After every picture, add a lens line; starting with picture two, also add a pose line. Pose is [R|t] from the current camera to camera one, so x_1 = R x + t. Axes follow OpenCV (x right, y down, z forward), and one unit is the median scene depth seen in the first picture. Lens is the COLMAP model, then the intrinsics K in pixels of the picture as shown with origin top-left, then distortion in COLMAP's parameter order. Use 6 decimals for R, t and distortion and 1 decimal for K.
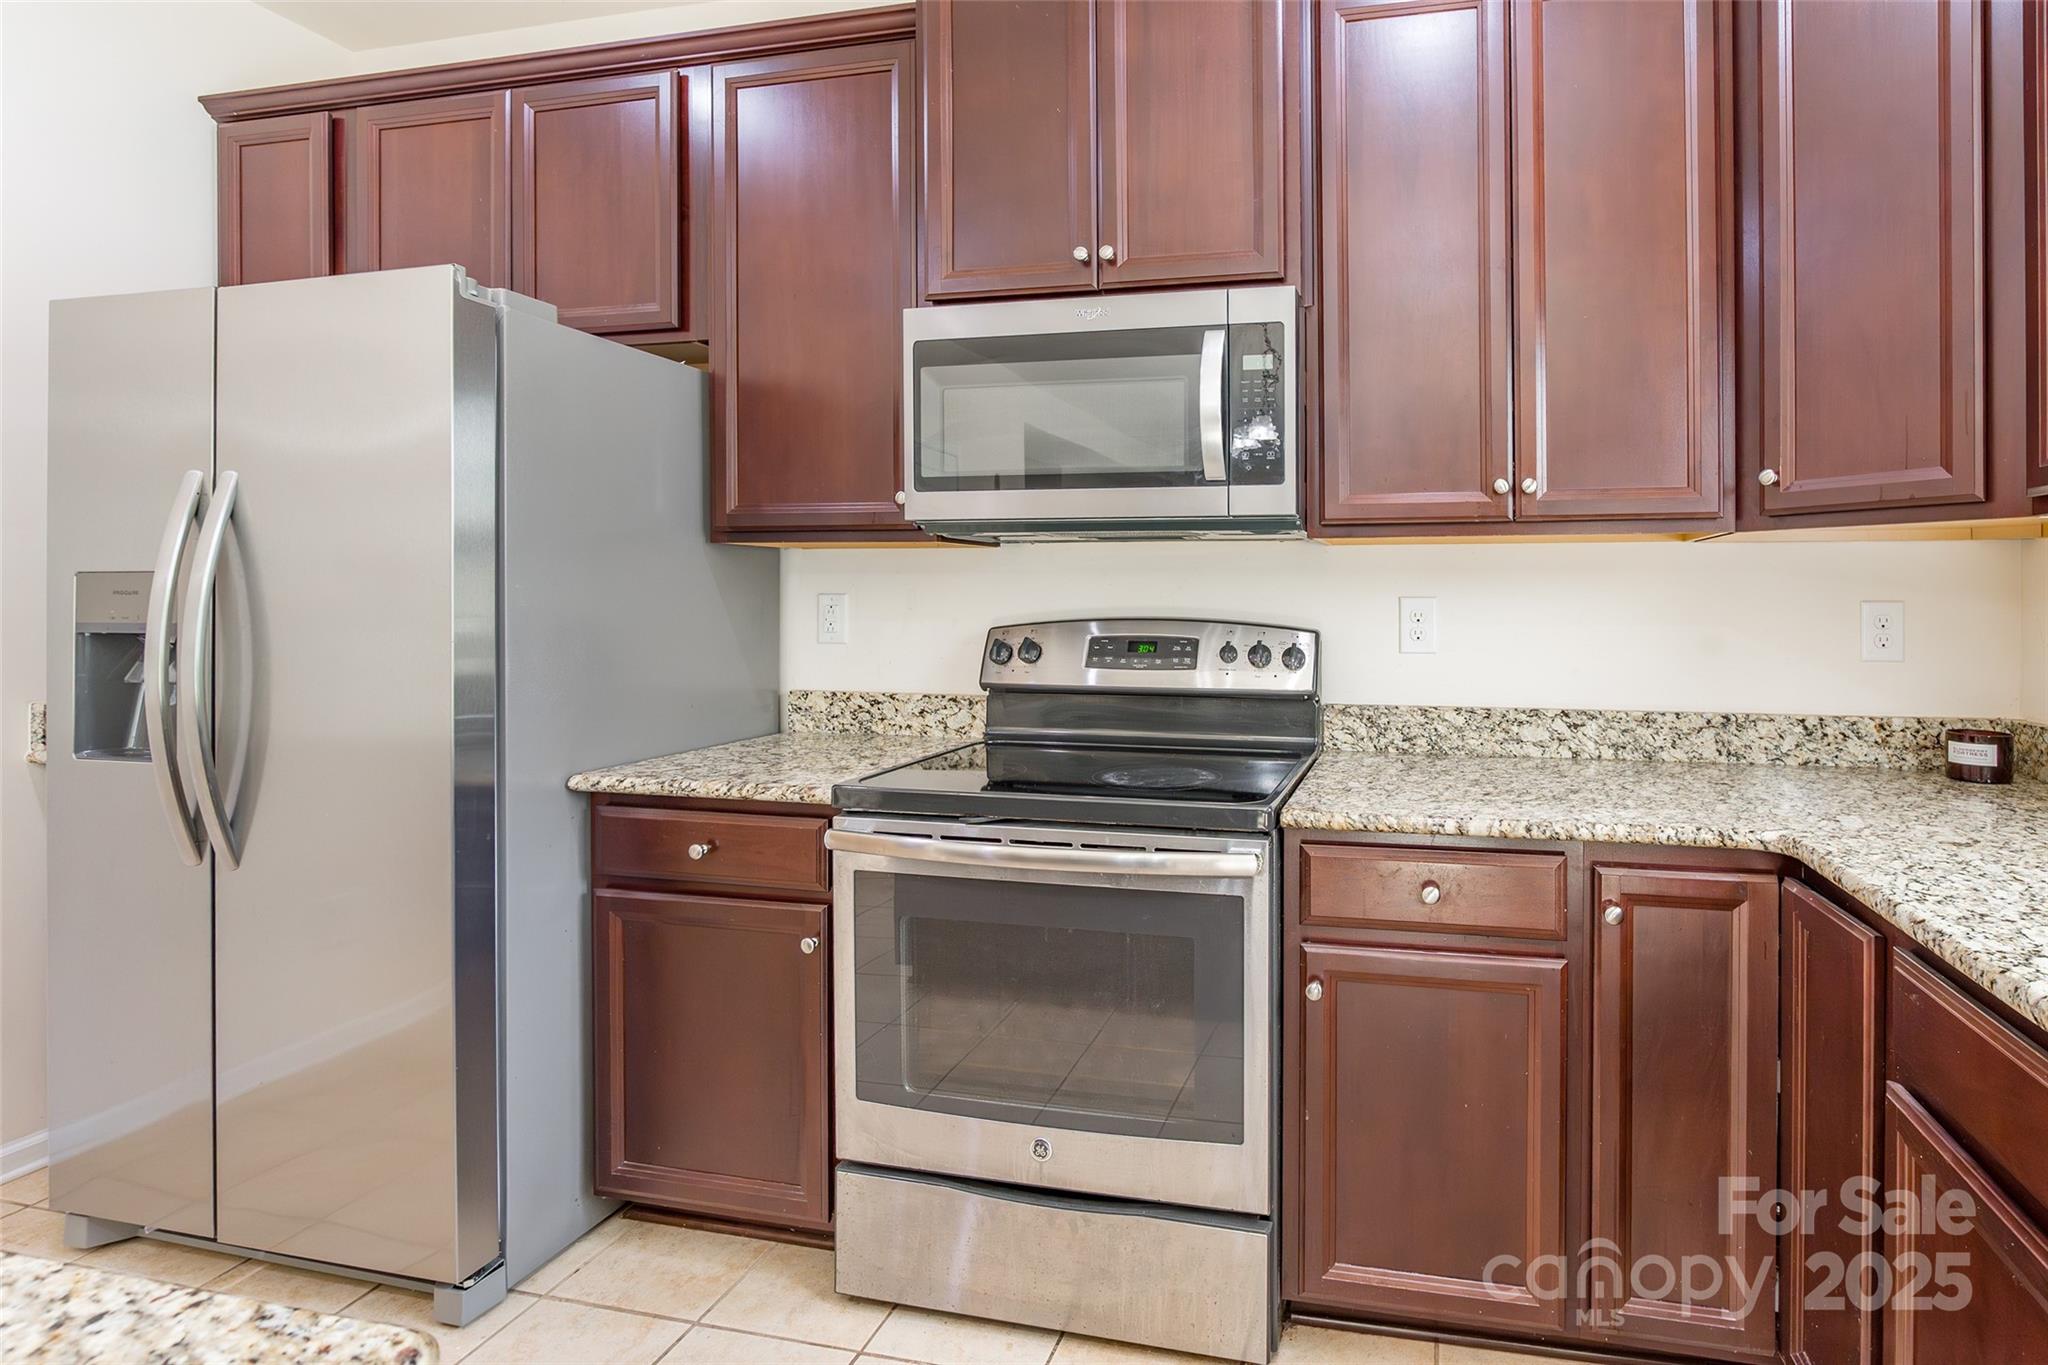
lens RADIAL K [[989.6, 0, 1225.7], [0, 989.6, 602.2], [0, 0, 1]] dist [-0.011263, 0.000130]
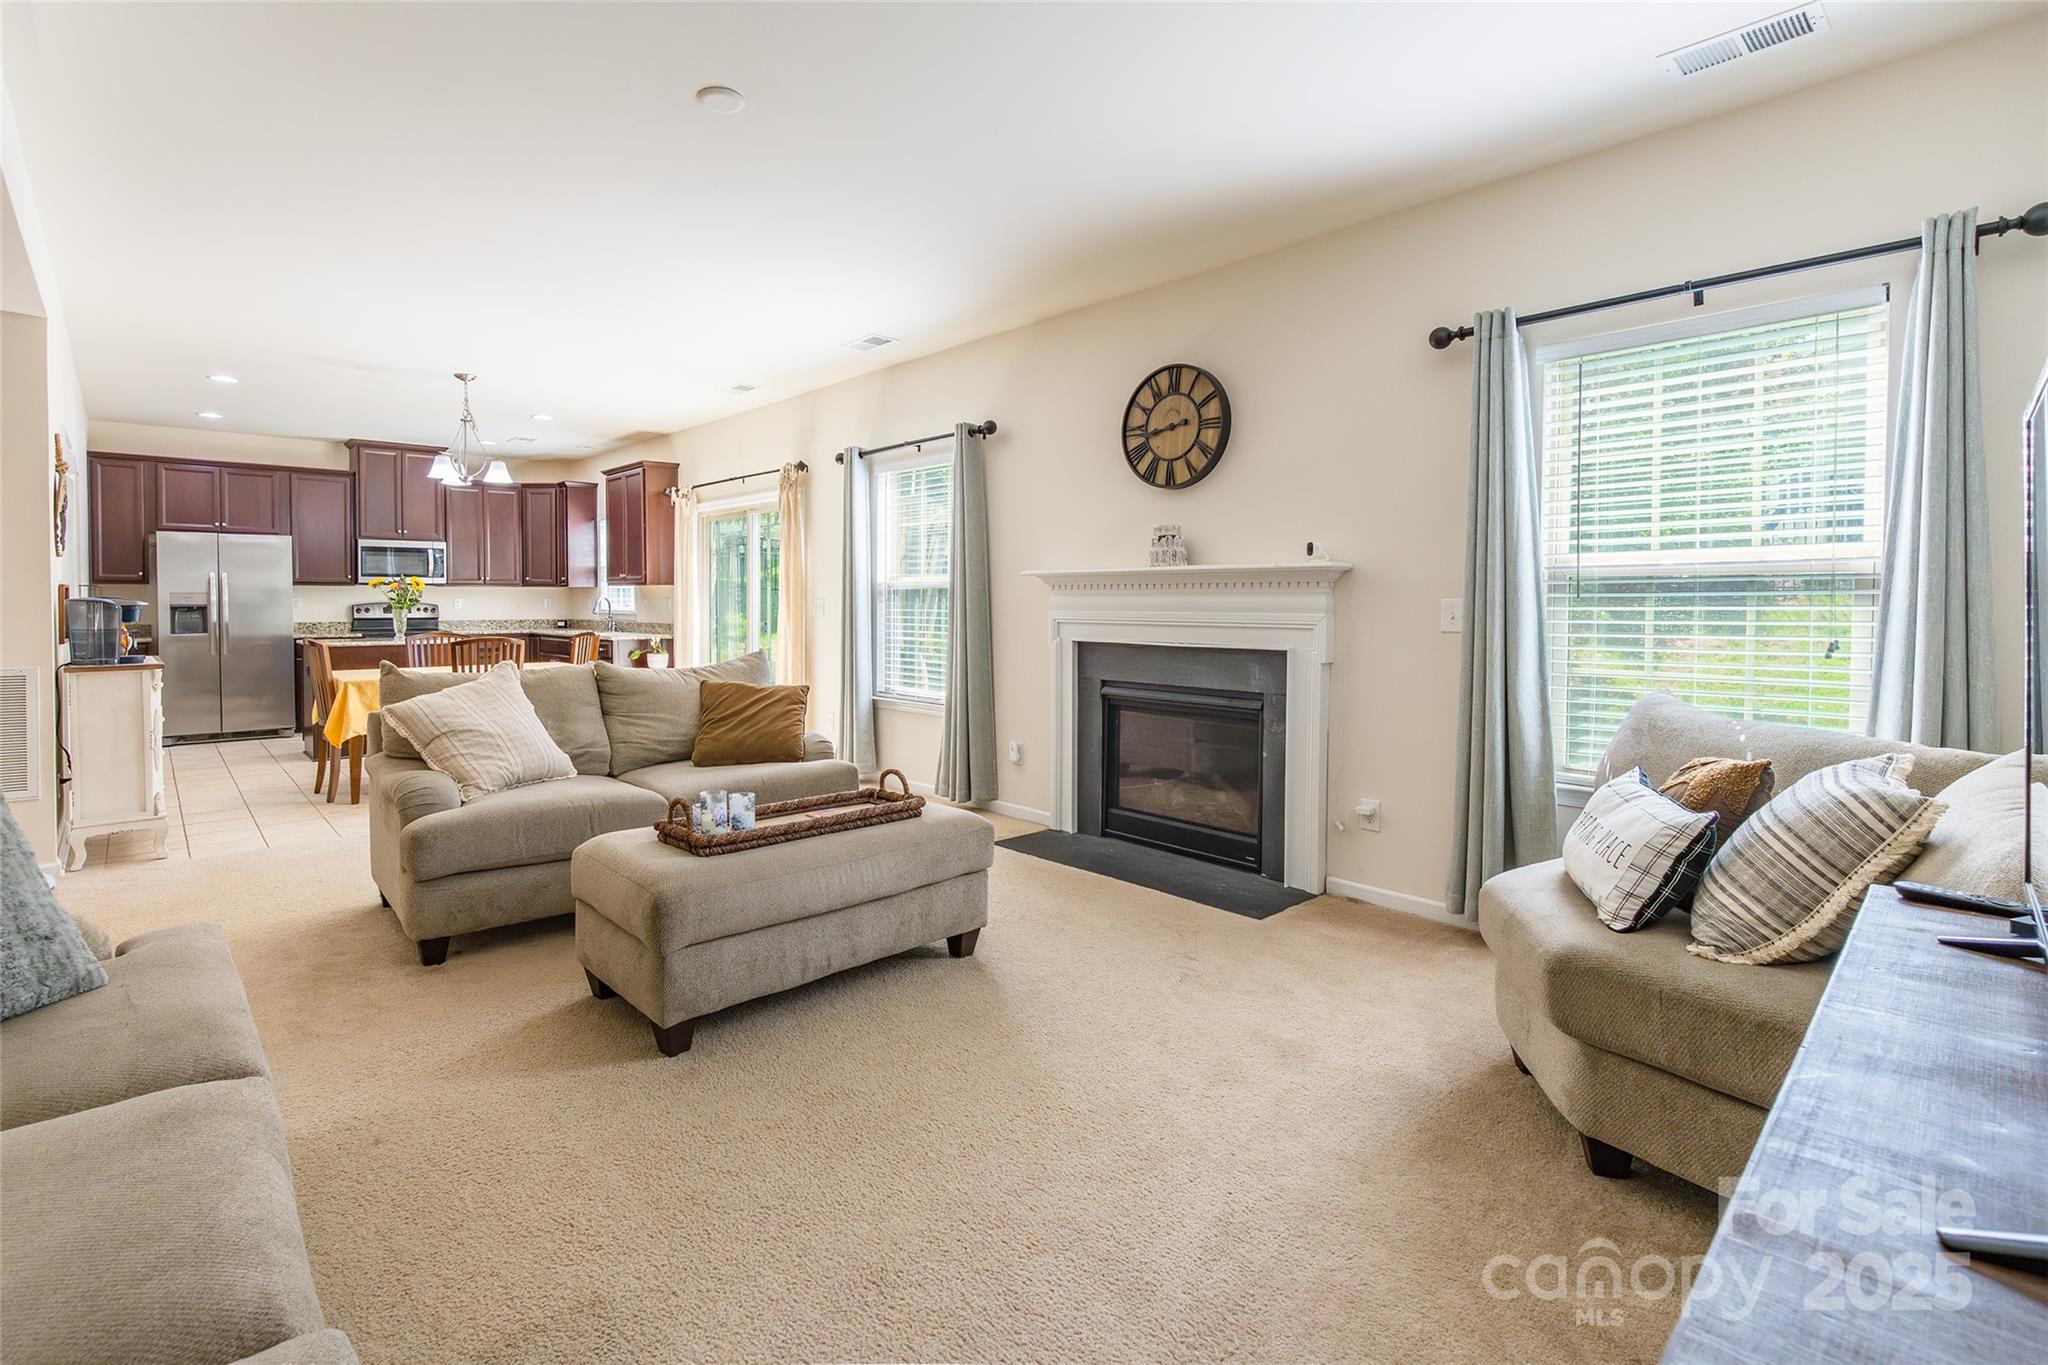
lens RADIAL K [[933.9, 0, 929.3], [0, 933.9, 614.5], [0, 0, 1]] dist [-0.002867, -0.000061]
pose [[0.622735, -0.014453, 0.782299, -2.091865], [0.004206, 0.999877, 0.015125, 0.017839], [-0.782422, -0.006128, 0.622719, -3.922835]]
